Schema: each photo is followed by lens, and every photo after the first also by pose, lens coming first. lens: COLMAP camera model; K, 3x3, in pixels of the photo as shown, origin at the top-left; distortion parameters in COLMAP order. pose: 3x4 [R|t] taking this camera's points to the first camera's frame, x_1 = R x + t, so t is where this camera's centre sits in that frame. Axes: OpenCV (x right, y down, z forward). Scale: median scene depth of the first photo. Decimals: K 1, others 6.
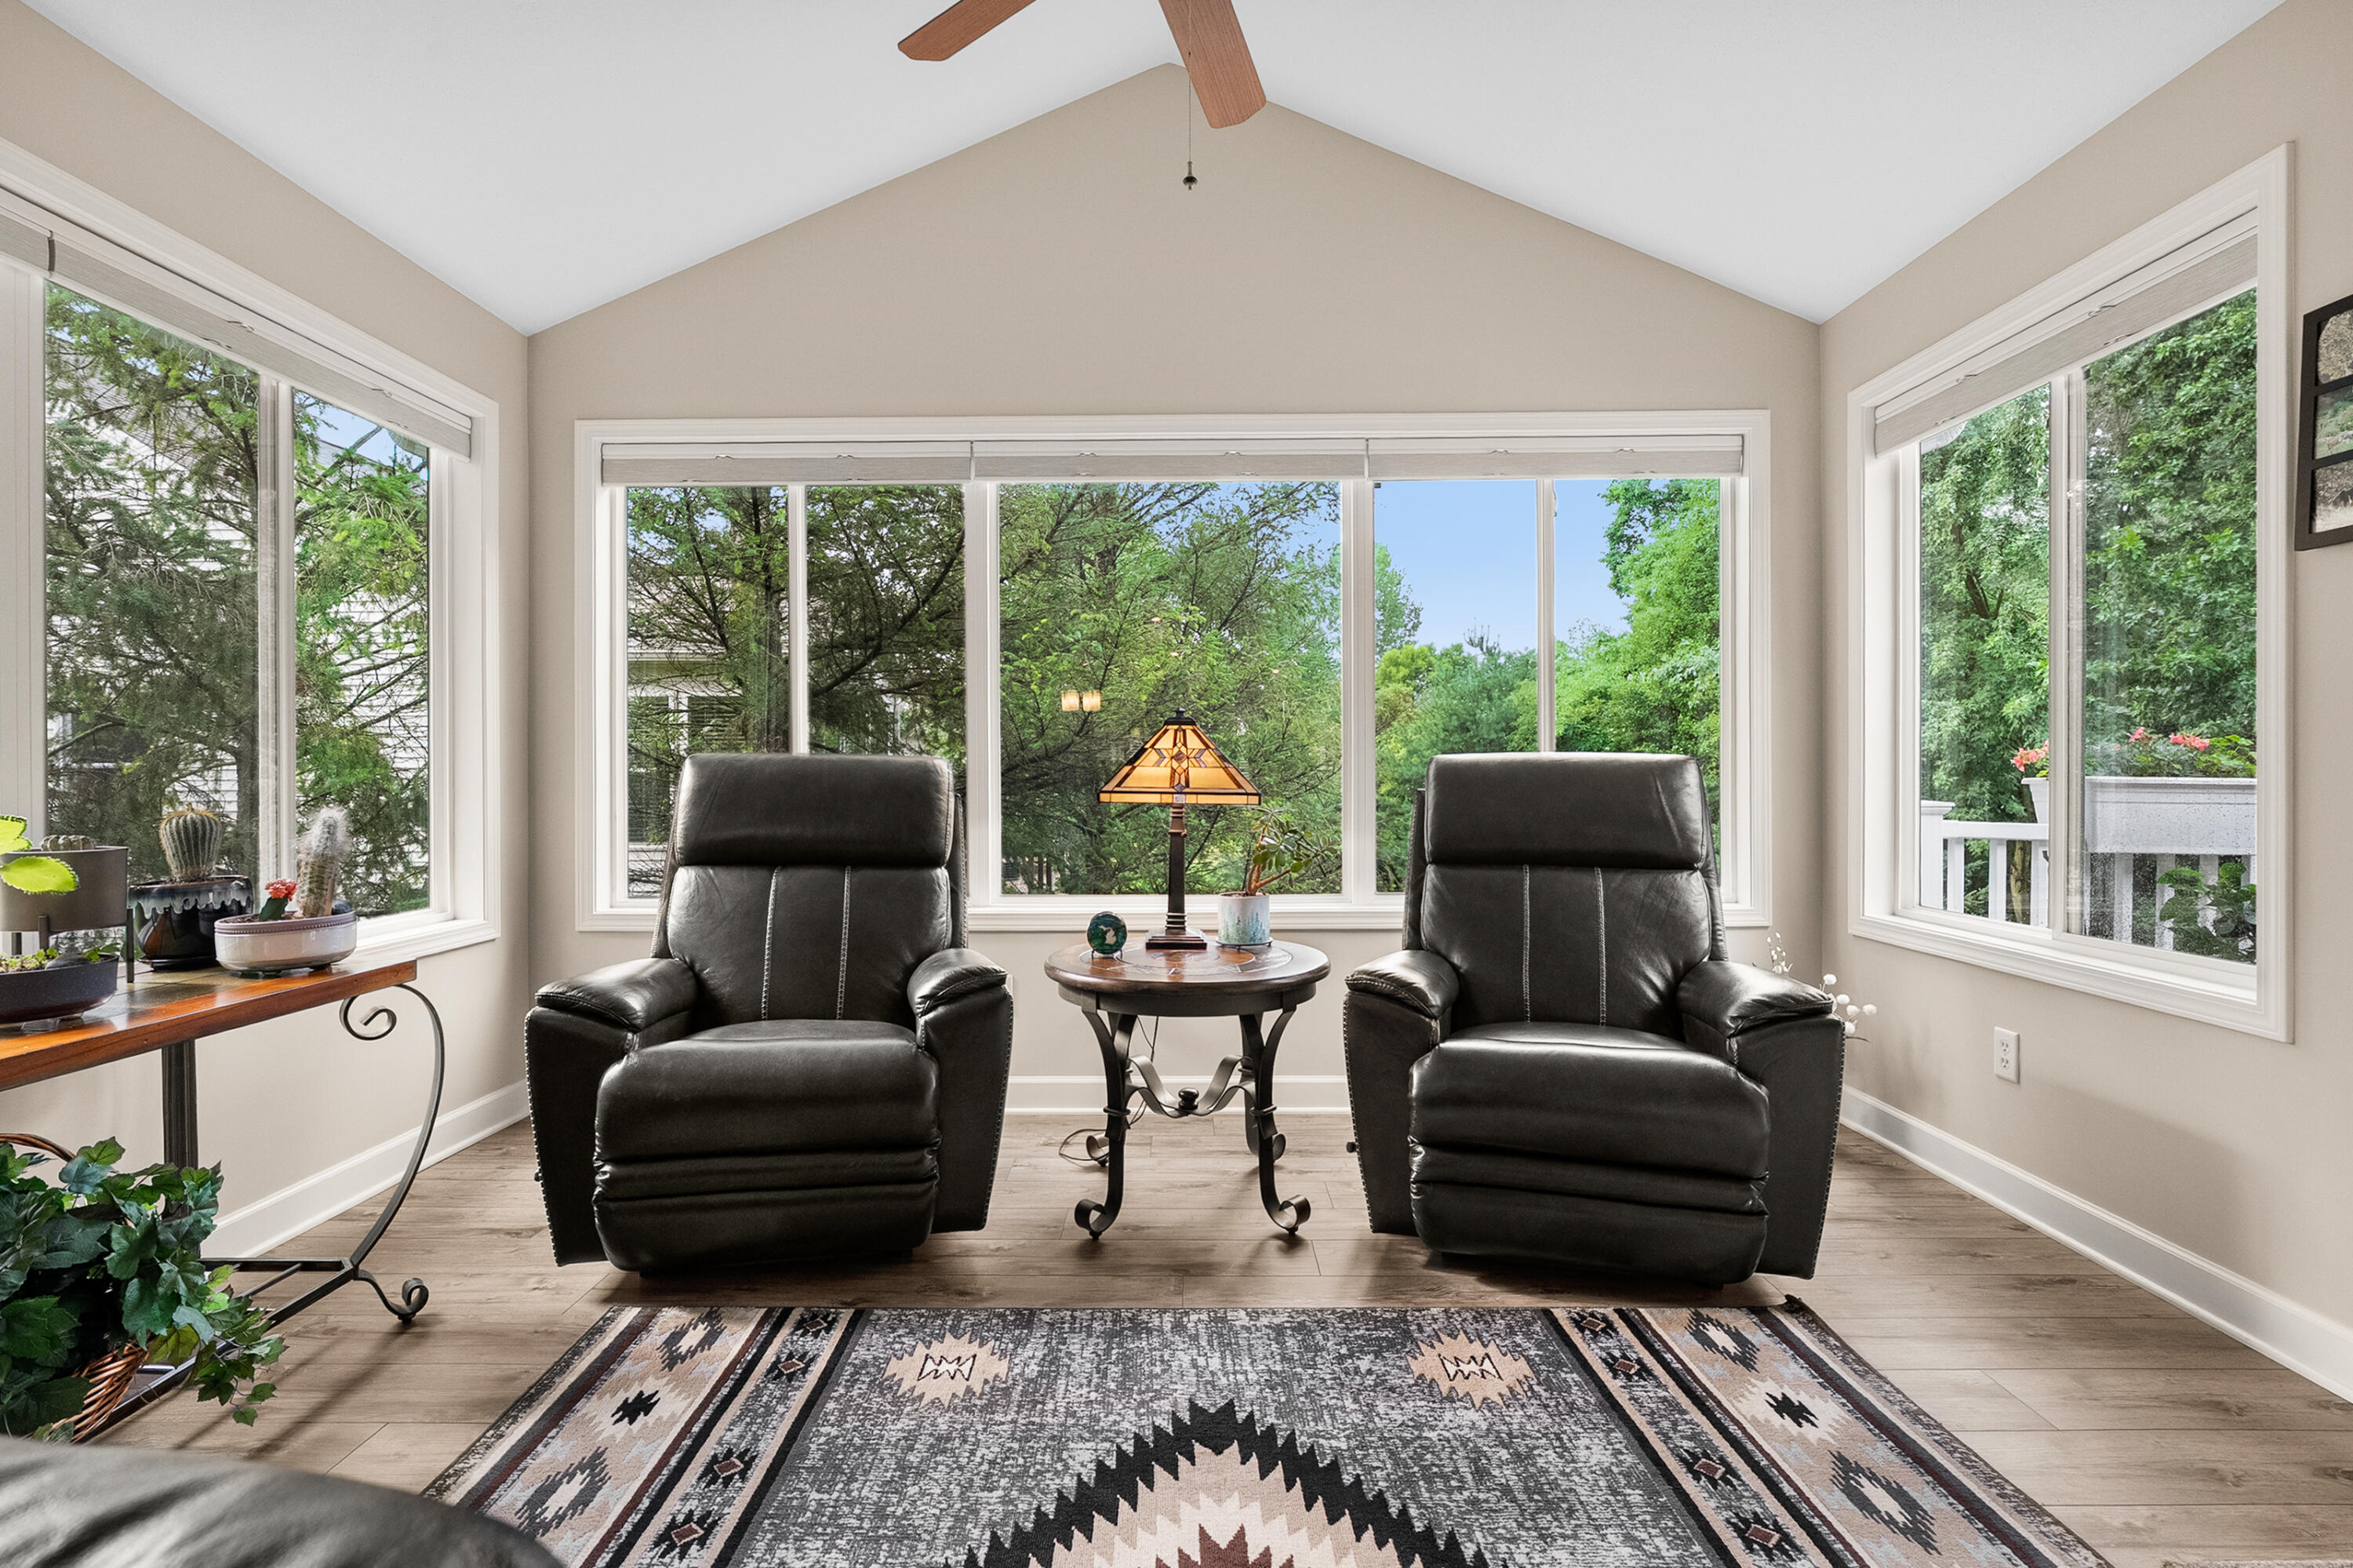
lens RADIAL K [[1081.4, 0, 1180.4], [0, 1081.4, 775.9], [0, 0, 1]] dist [-0.003051, 0.000070]
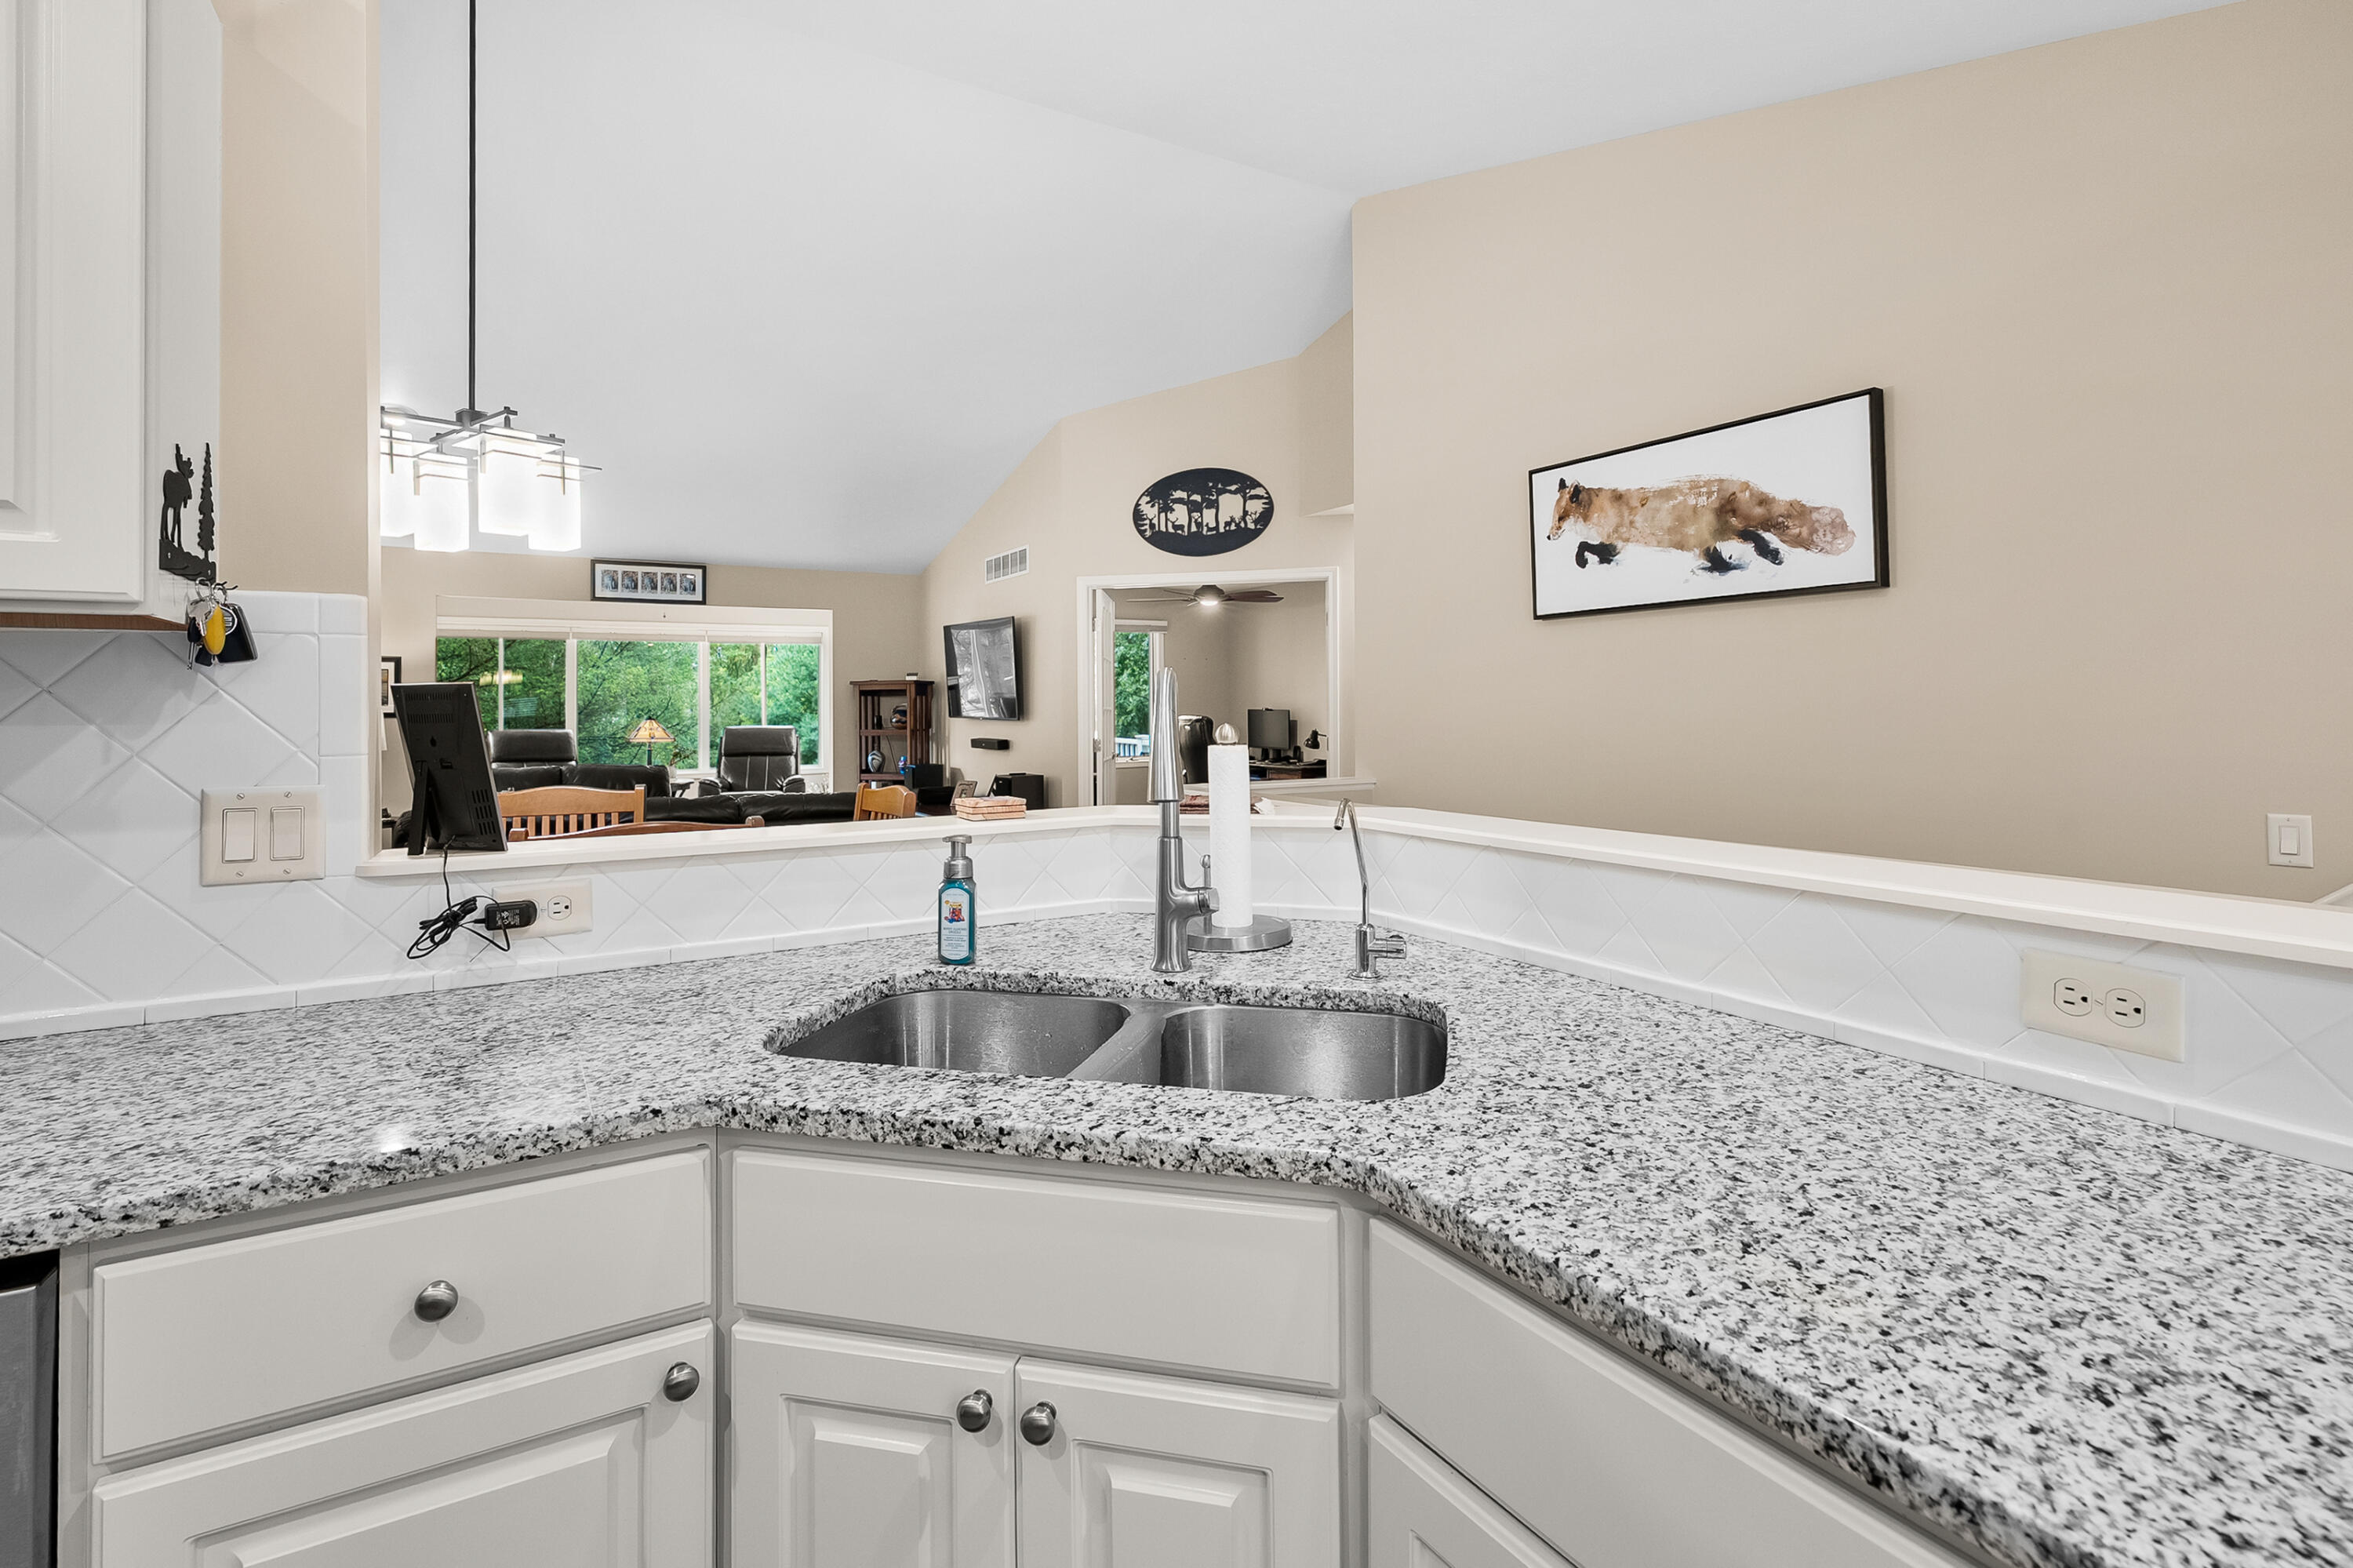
lens RADIAL K [[1106.6, 0, 1182.6], [0, 1106.6, 688.6], [0, 0, 1]] dist [-0.002193, 0.000836]
pose [[0.850782, 0.005445, 0.525491, -0.435689], [0.005513, 0.999799, -0.019286, -0.073117], [-0.525491, 0.019306, 0.850580, -3.150228]]
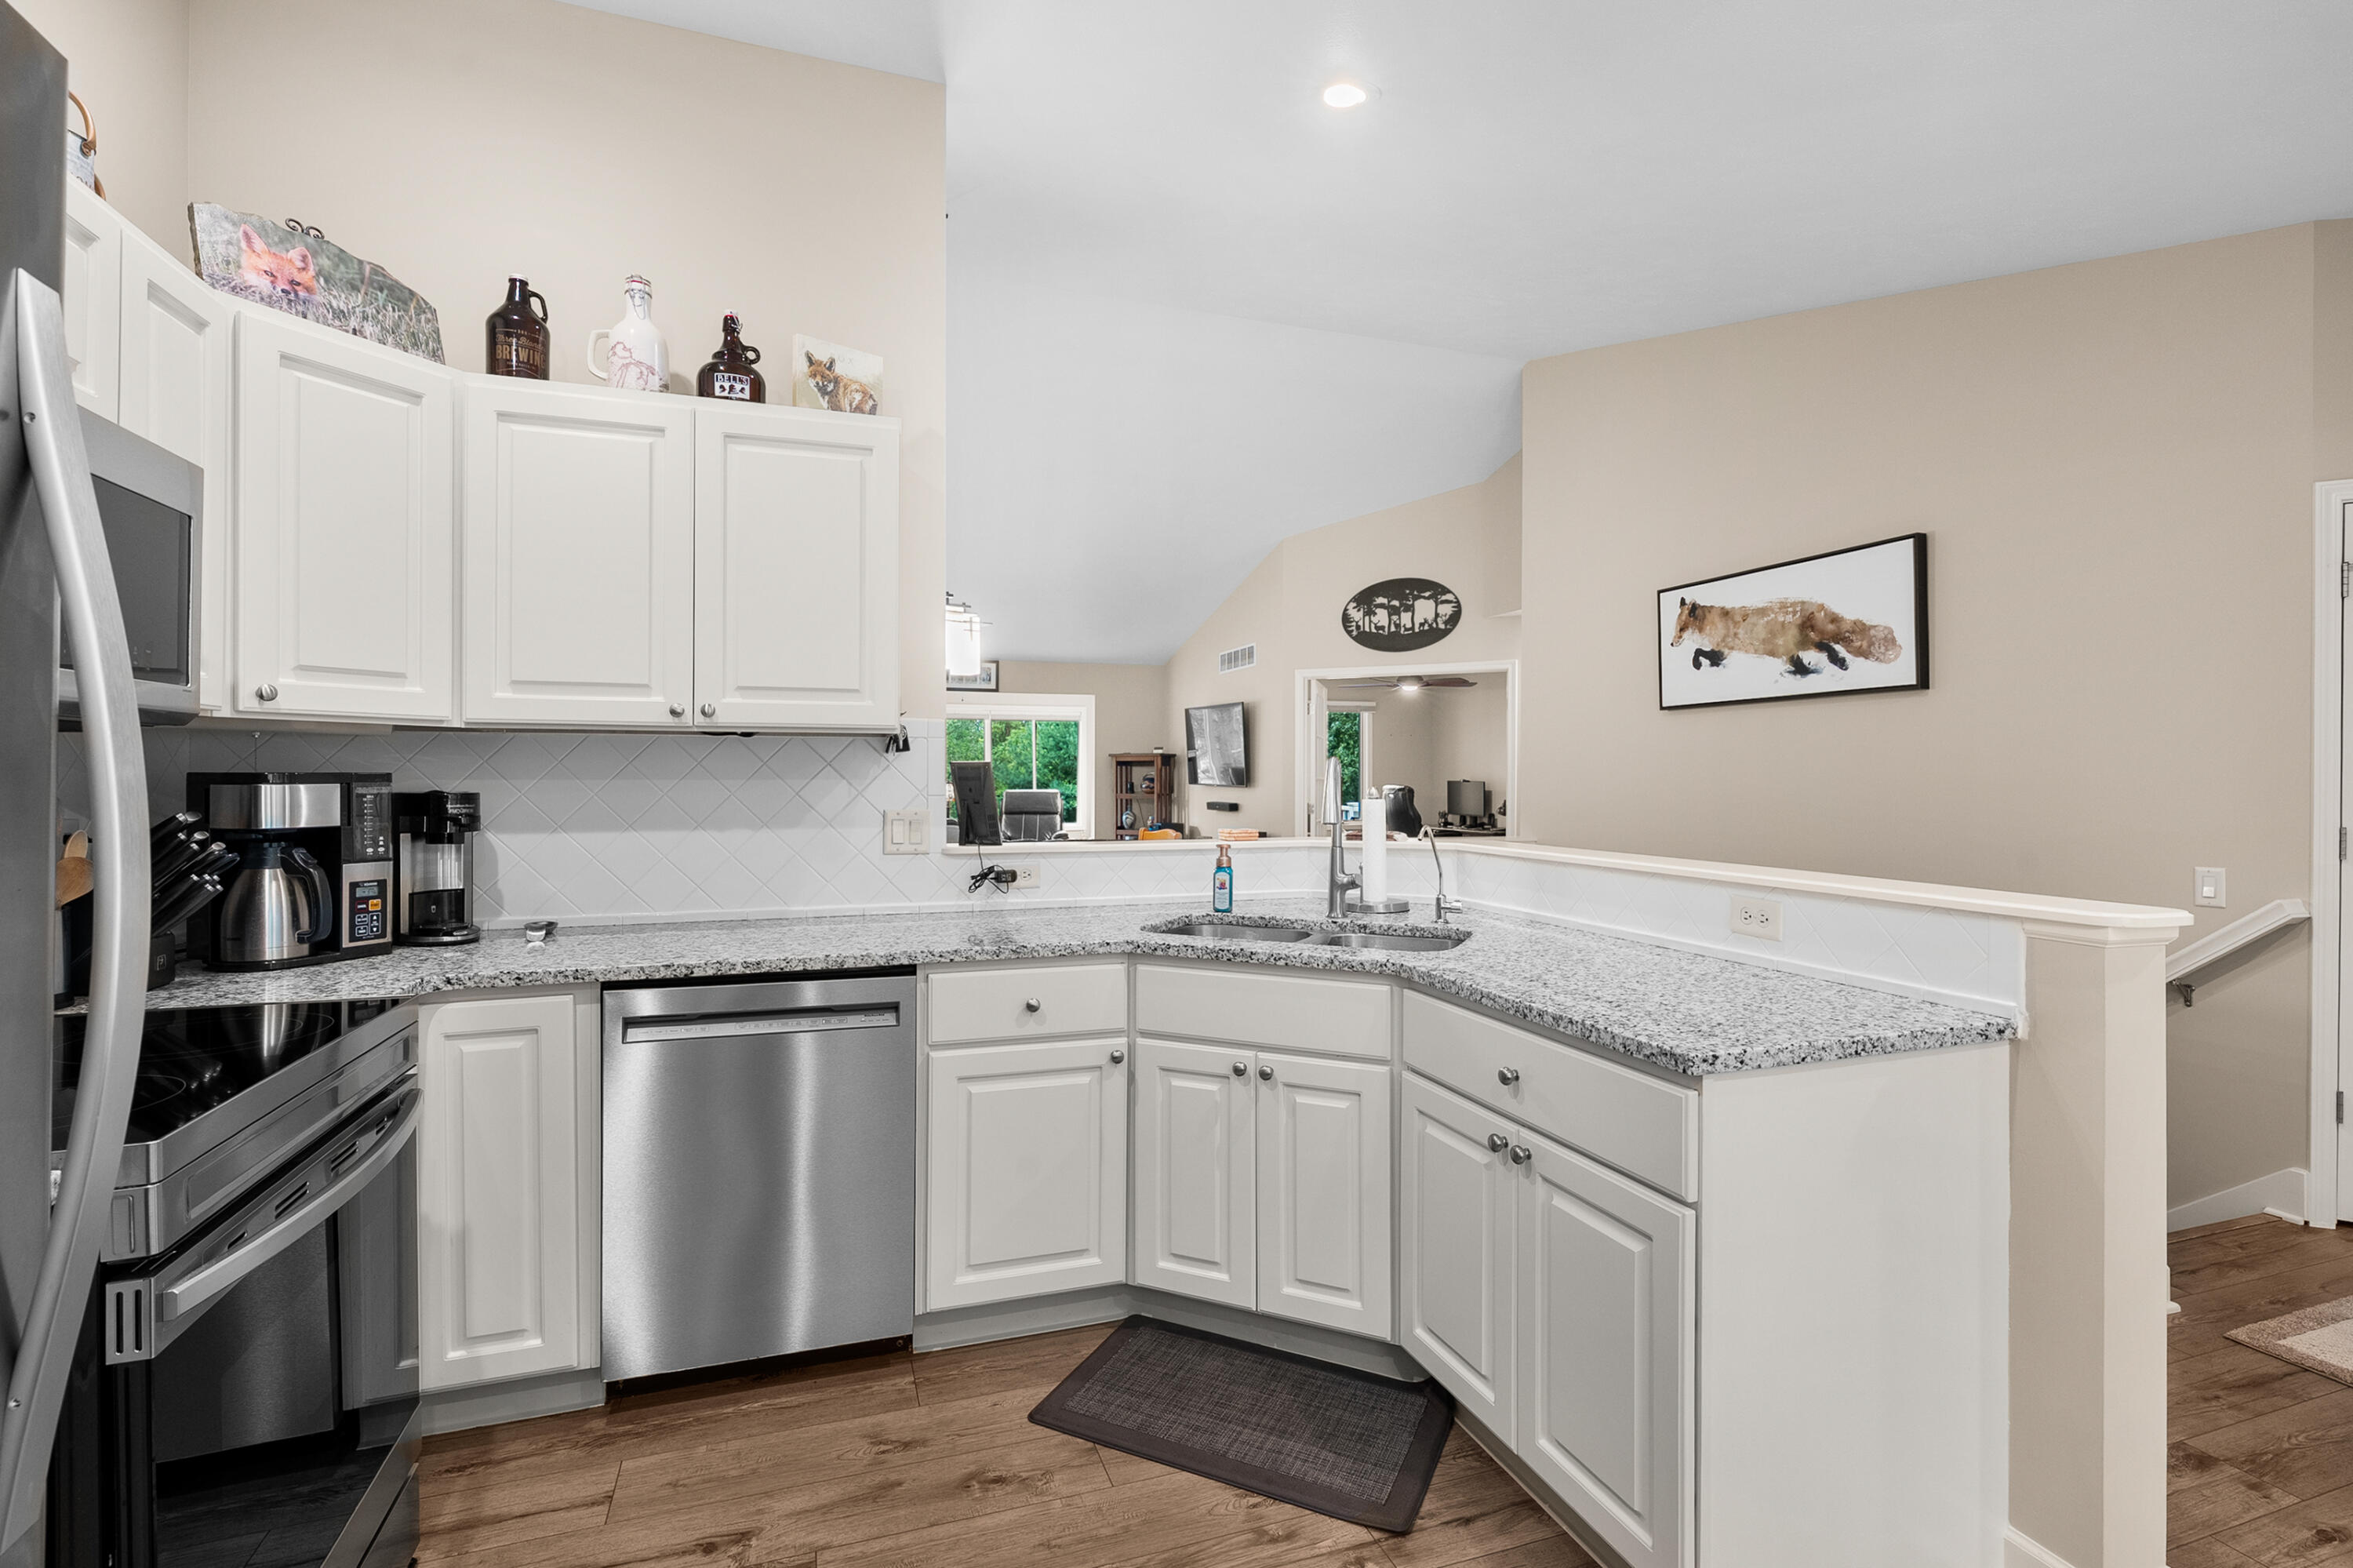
lens RADIAL K [[1081.4, 0, 1180.4], [0, 1081.4, 775.9], [0, 0, 1]] dist [-0.003051, 0.000070]
pose [[0.939462, 0.006253, 0.342597, -0.638456], [-0.005369, 0.999979, -0.003529, -0.071076], [-0.342612, 0.001476, 0.939476, -3.584908]]
